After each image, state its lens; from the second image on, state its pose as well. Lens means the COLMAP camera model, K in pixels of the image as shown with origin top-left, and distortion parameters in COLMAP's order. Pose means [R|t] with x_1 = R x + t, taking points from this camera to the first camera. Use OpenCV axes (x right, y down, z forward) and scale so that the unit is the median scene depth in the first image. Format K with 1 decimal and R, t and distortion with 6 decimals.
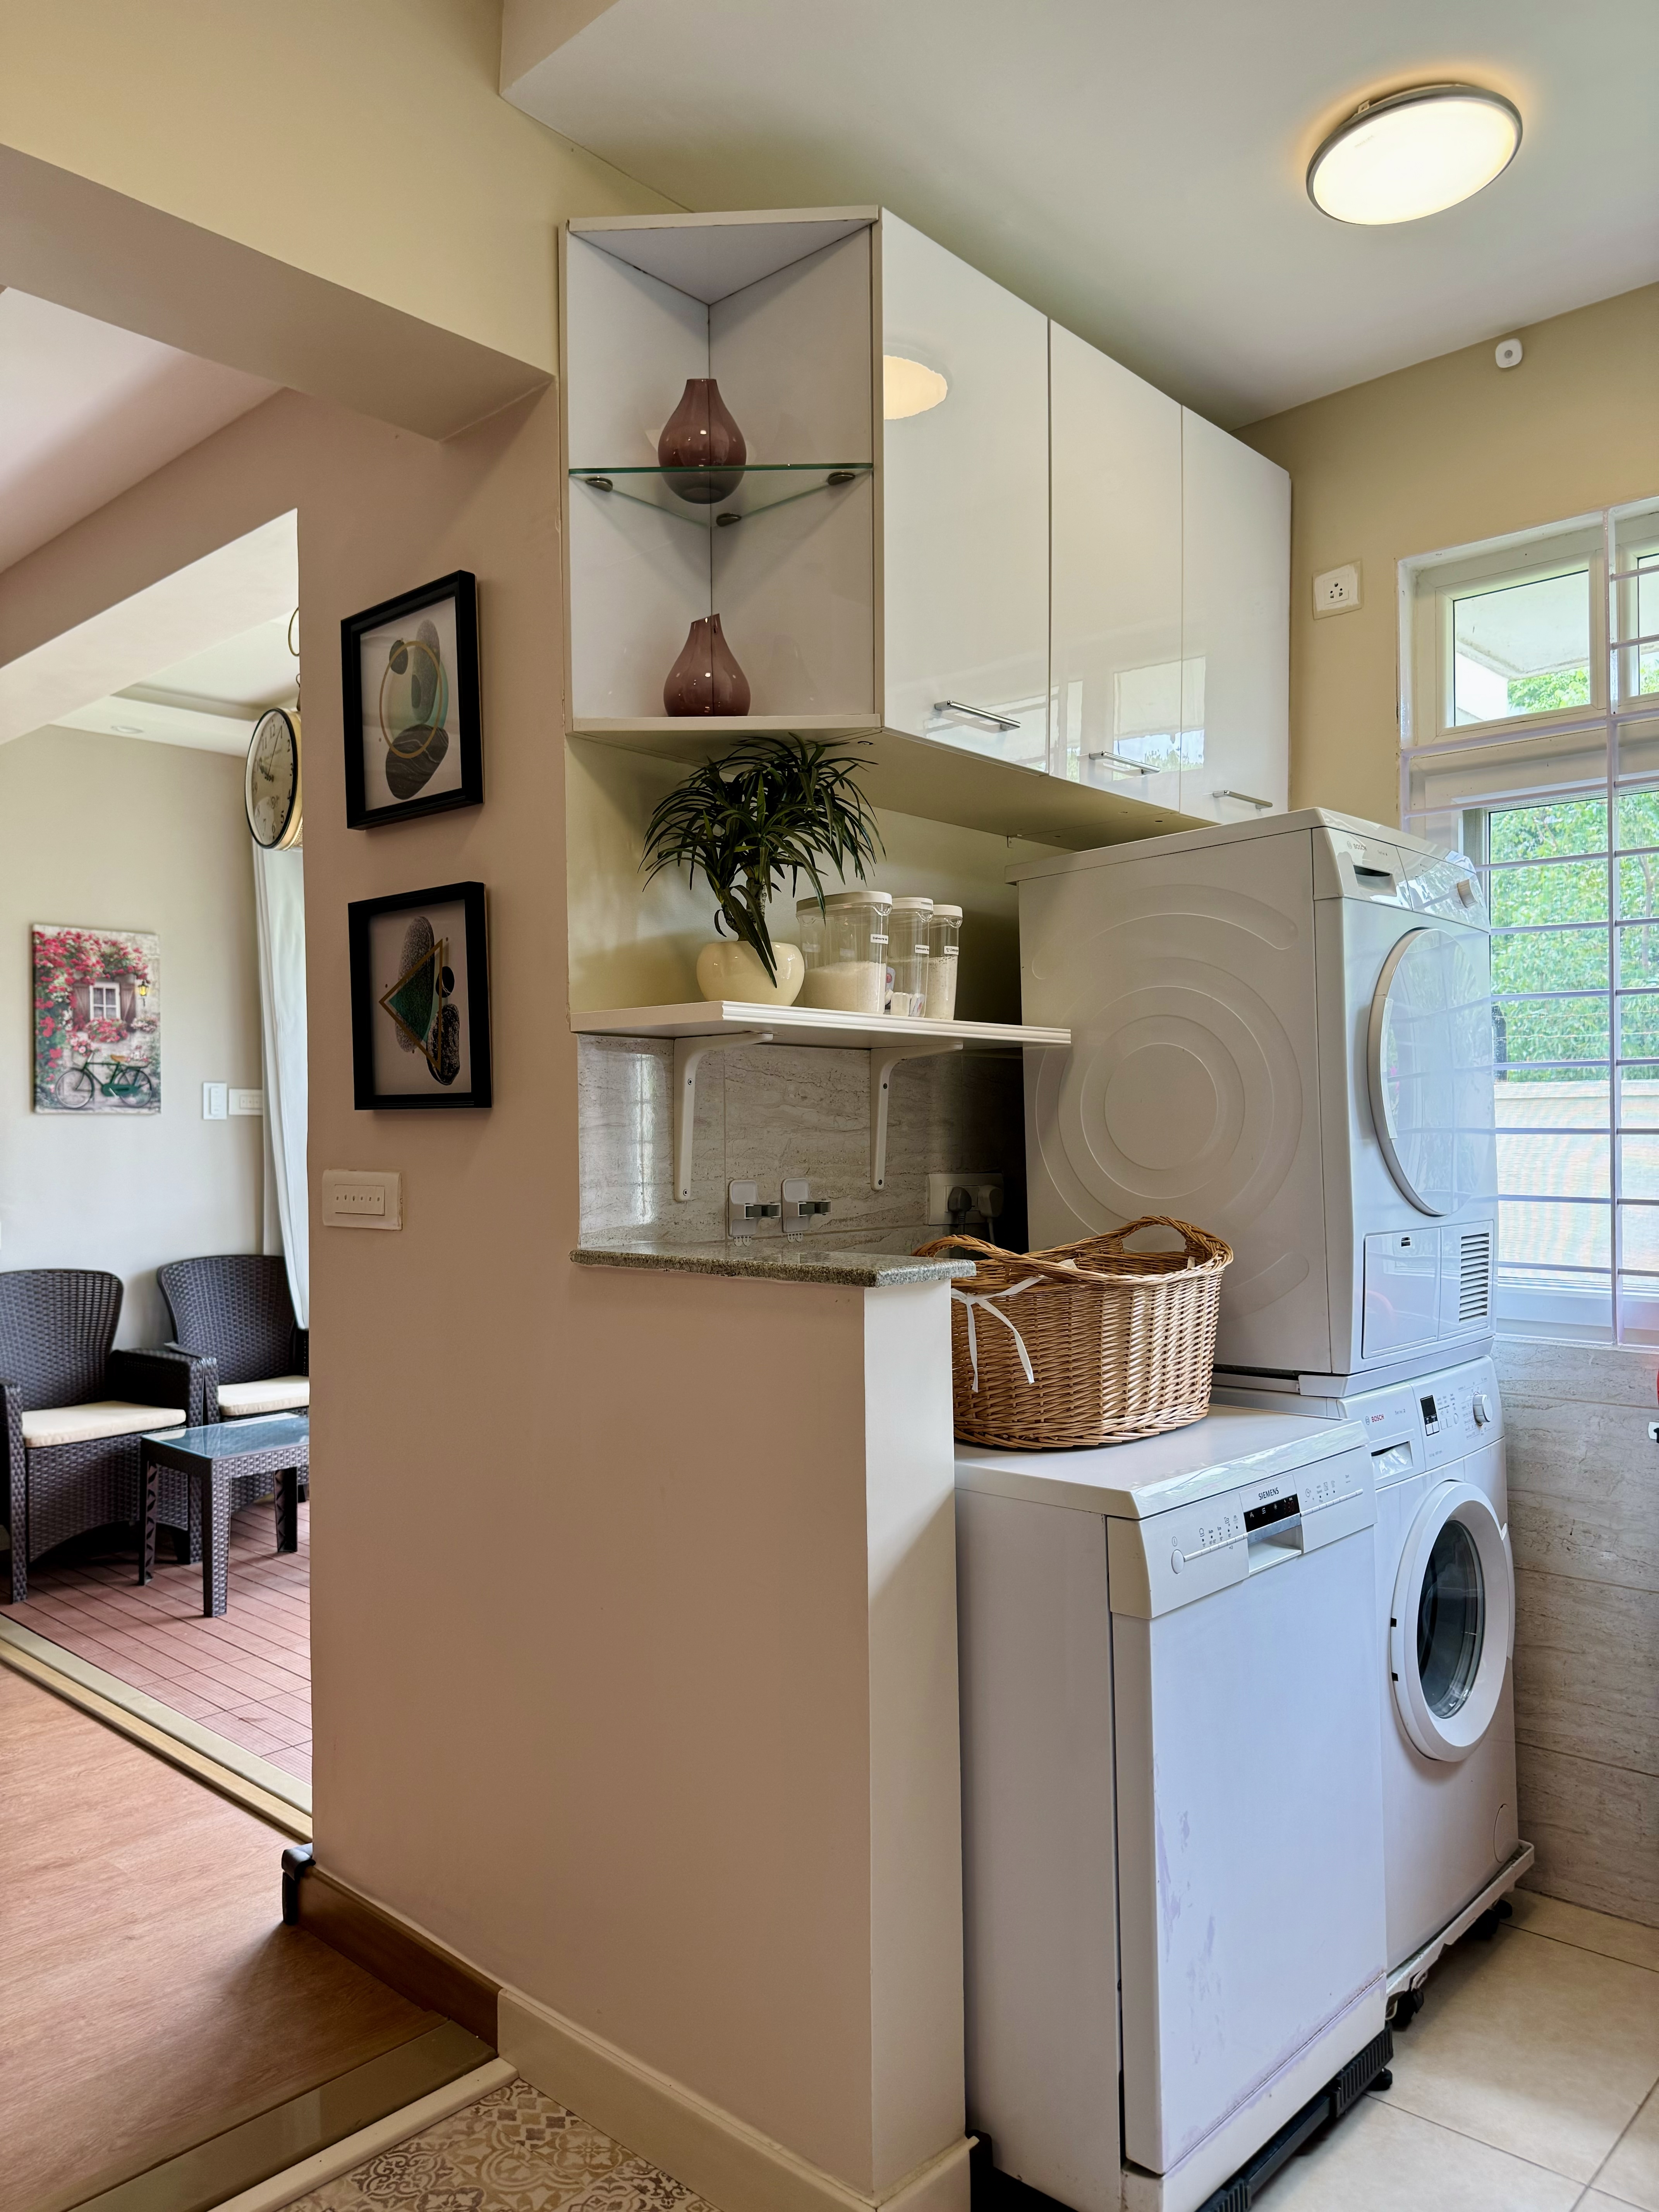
lens RADIAL K [[1586.4, 0, 785.2], [0, 1586.4, 1091.0], [0, 0, 1]] dist [0.014497, -0.037970]
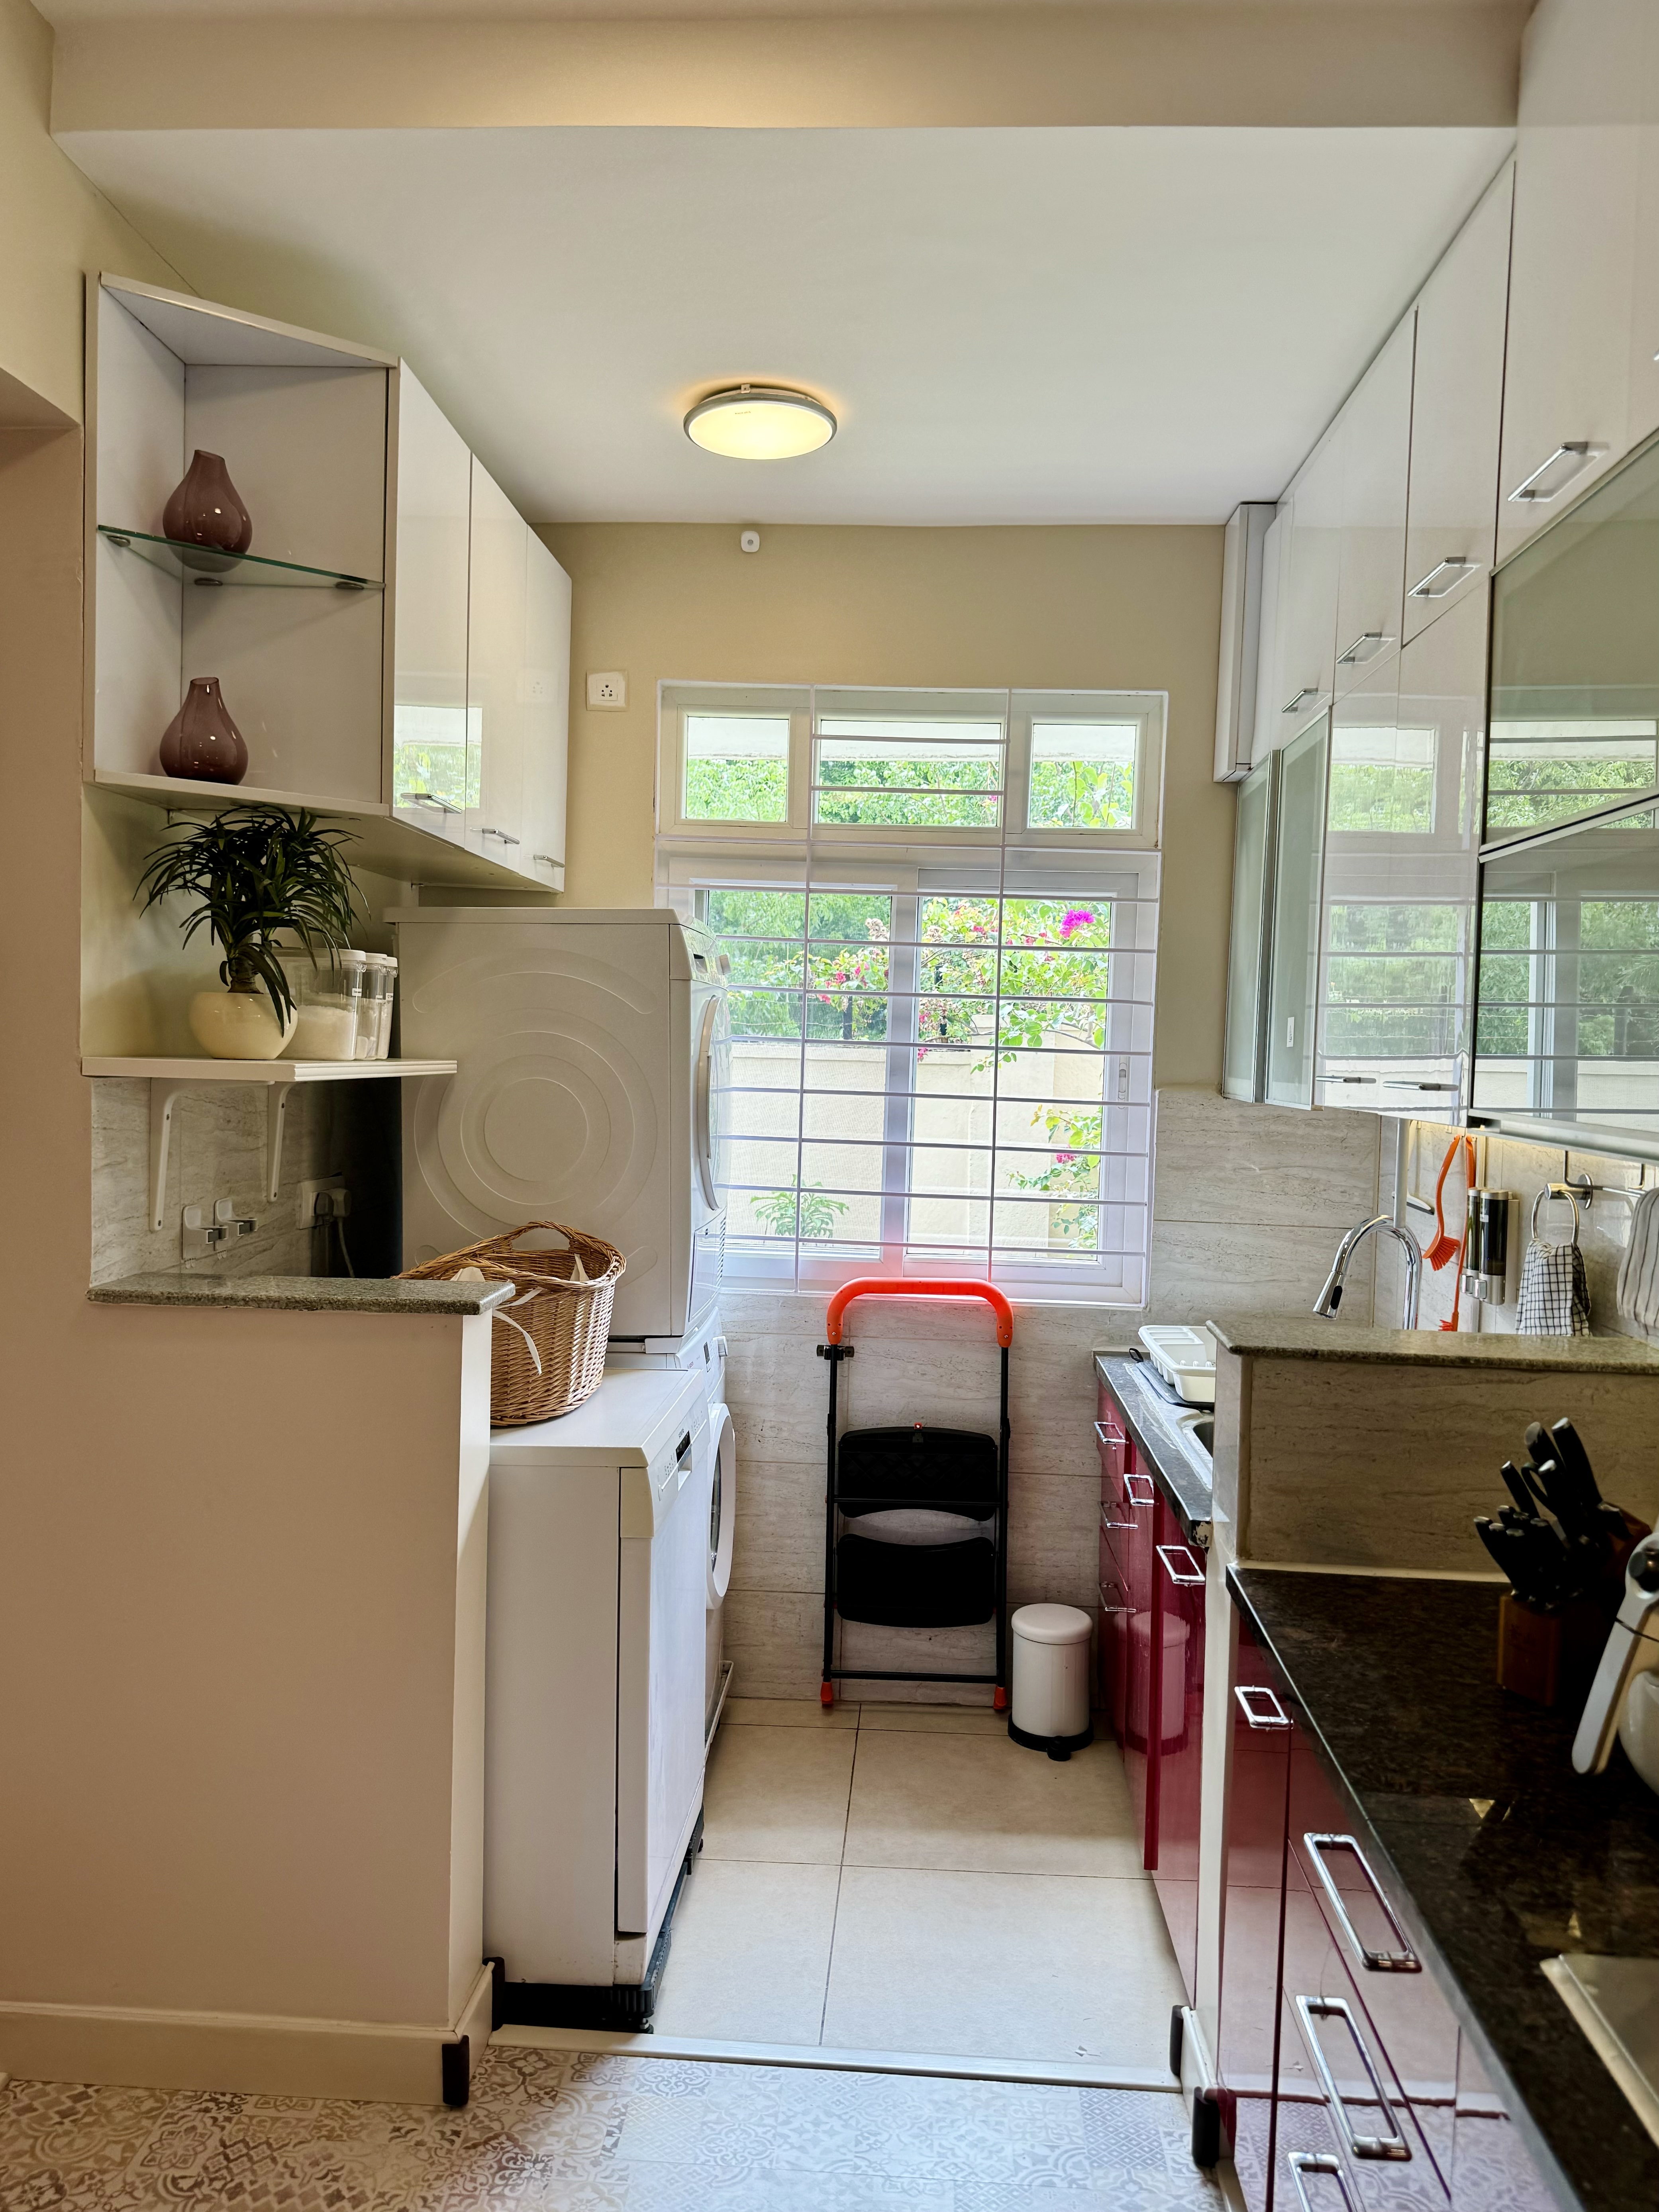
lens RADIAL K [[1586.4, 0, 874.8], [0, 1586.4, 1093.6], [0, 0, 1]] dist [0.014497, -0.037970]
pose [[0.761356, 0.008048, 0.648285, -0.384774], [-0.043573, 0.998297, 0.038780, -0.082914], [-0.646869, -0.057773, 0.760410, -0.108141]]
